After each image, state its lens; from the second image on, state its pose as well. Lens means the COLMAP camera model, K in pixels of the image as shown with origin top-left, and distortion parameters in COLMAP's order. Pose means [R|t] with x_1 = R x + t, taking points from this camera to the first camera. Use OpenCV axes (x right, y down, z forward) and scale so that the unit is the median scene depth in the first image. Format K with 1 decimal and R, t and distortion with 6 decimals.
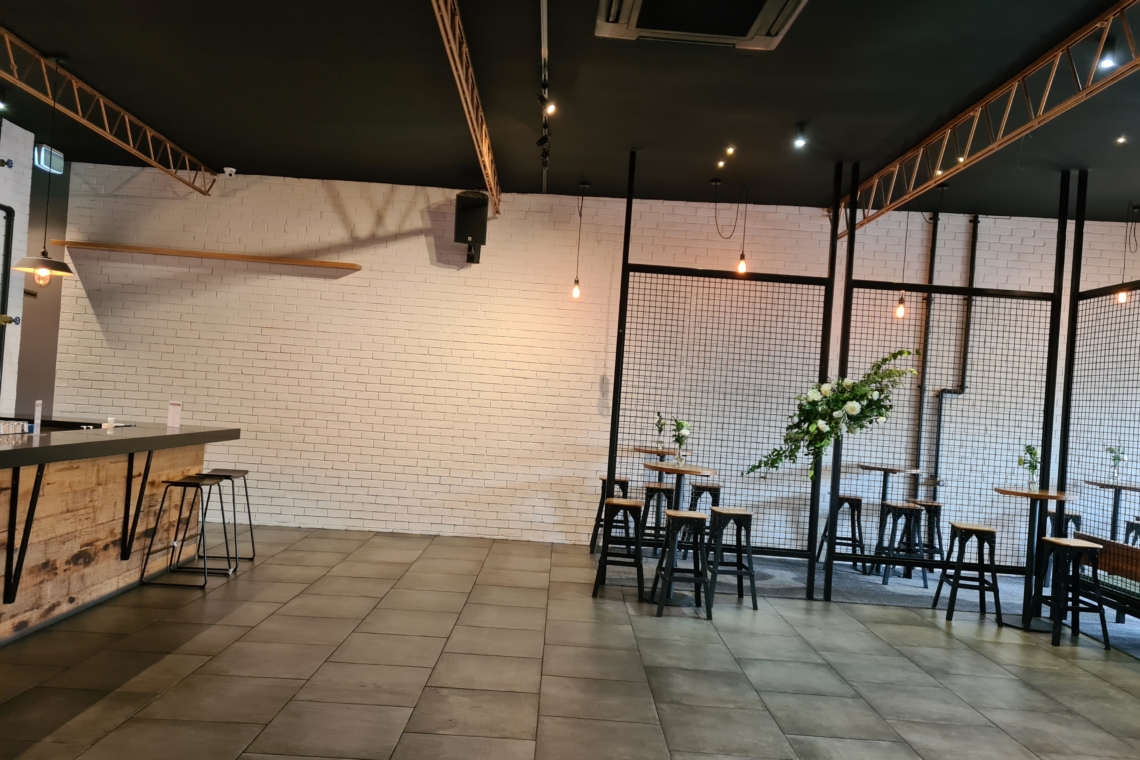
lens RADIAL K [[883.8, 0, 570.0], [0, 883.8, 380.0], [0, 0, 1]] dist [0.062677, -0.070894]
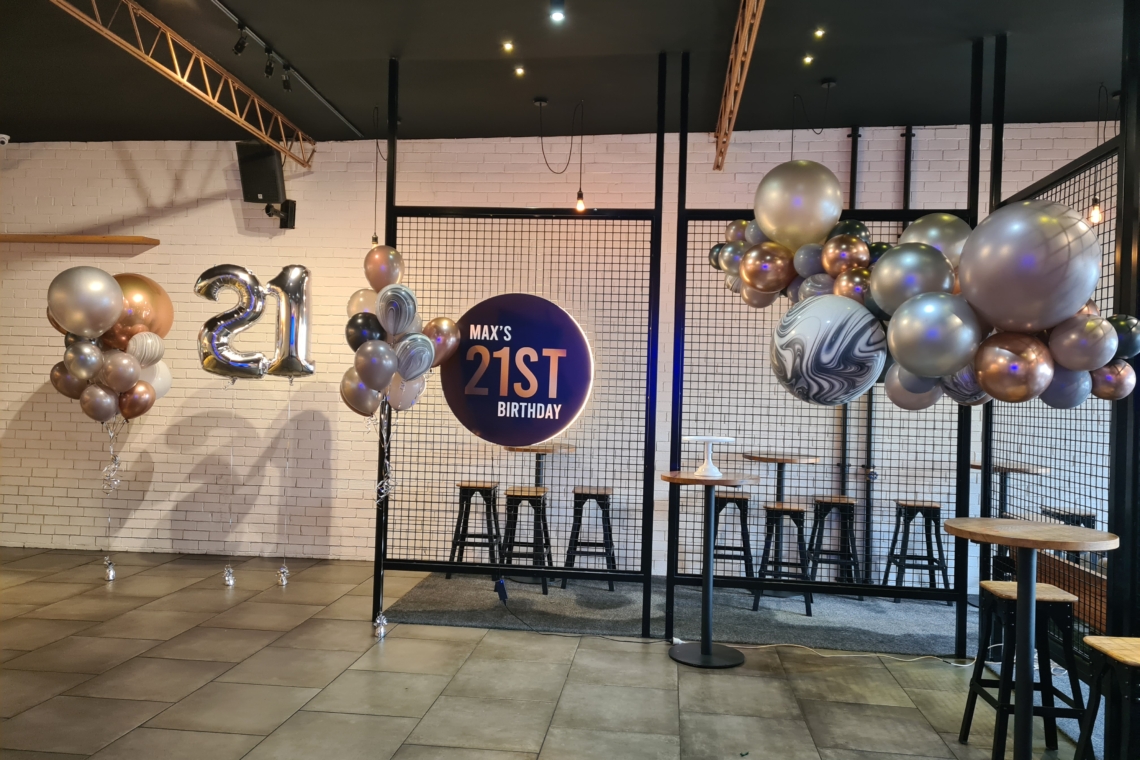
lens RADIAL K [[883.8, 0, 570.0], [0, 883.8, 380.0], [0, 0, 1]] dist [0.062677, -0.070894]
pose [[0.992253, -0.042928, -0.116582, 0.302152], [0.043104, 0.999070, -0.001014, 0.027575], [0.116517, -0.004019, 0.993181, 0.245731]]
